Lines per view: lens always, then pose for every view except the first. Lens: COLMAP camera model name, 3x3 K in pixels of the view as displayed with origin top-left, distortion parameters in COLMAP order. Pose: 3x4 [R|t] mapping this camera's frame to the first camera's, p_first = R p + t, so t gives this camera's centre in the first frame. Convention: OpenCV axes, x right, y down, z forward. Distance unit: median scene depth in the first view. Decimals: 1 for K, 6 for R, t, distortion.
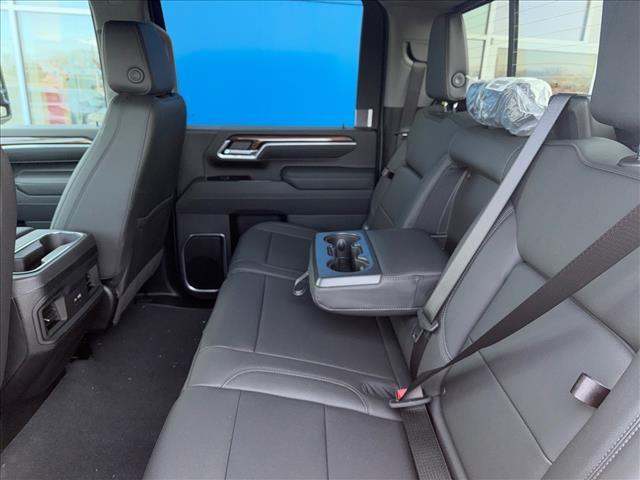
lens RADIAL K [[462.6, 0, 320.0], [0, 462.6, 240.0], [0, 0, 1]] dist [0.176444, -0.274000]
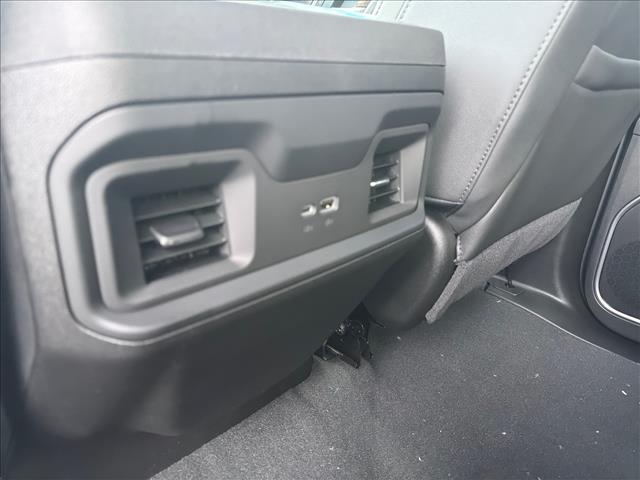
lens RADIAL K [[462.3, 0, 320.0], [0, 462.3, 240.0], [0, 0, 1]] dist [0.088120, -0.145153]
pose [[0.693517, 0.299370, -0.655295, -0.345133], [-0.281375, 0.949888, 0.136167, 0.110682], [0.663221, 0.089950, 0.742998, 0.853141]]
